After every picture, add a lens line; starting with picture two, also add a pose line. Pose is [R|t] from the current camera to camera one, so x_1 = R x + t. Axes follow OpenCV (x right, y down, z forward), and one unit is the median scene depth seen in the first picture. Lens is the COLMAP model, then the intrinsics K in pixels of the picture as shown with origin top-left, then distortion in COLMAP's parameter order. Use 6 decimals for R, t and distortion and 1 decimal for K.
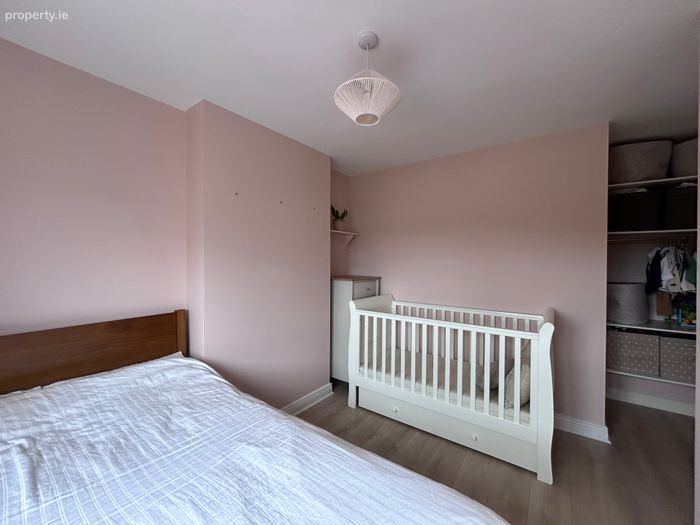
lens RADIAL K [[281.3, 0, 351.6], [0, 281.3, 261.9], [0, 0, 1]] dist [-0.001971, 0.000237]
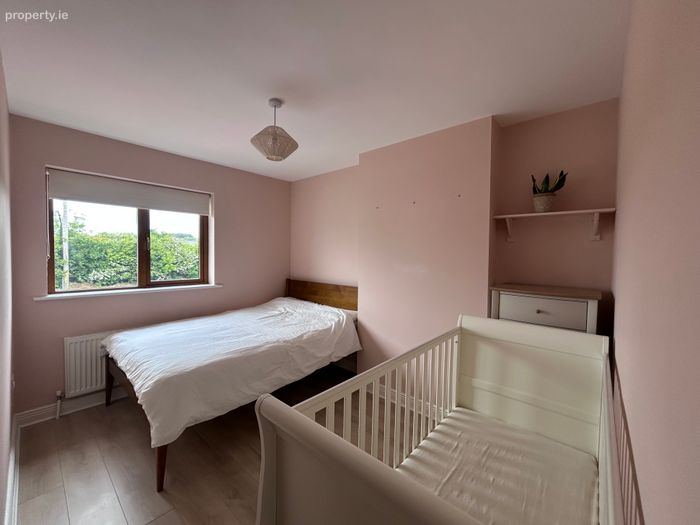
lens RADIAL K [[281.3, 0, 351.9], [0, 281.3, 264.5], [0, 0, 1]] dist [-0.001971, 0.000237]
pose [[-0.080549, 0.021998, -0.996508, 1.043469], [-0.025392, 0.999387, 0.024114, 0.003629], [0.996427, 0.027245, -0.079941, 1.077460]]
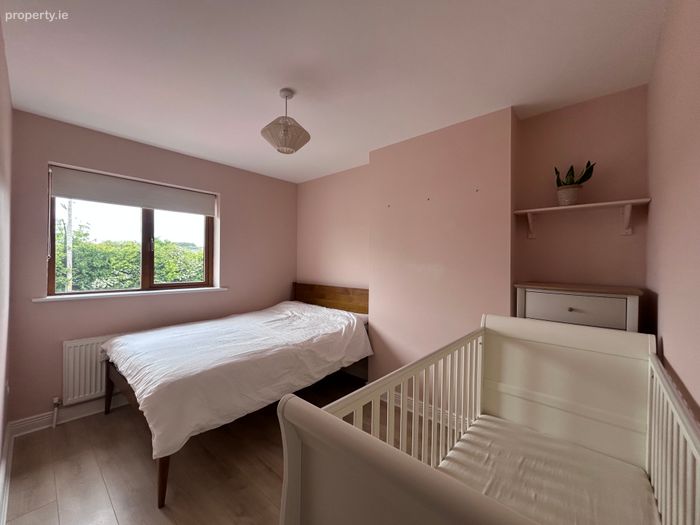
lens RADIAL K [[281.3, 0, 351.5], [0, 281.3, 265.1], [0, 0, 1]] dist [-0.001971, 0.000237]
pose [[-0.088326, -0.006165, -0.996073, 0.988987], [-0.021463, 0.999760, -0.004285, 0.047057], [0.995860, 0.021001, -0.088437, 1.027413]]
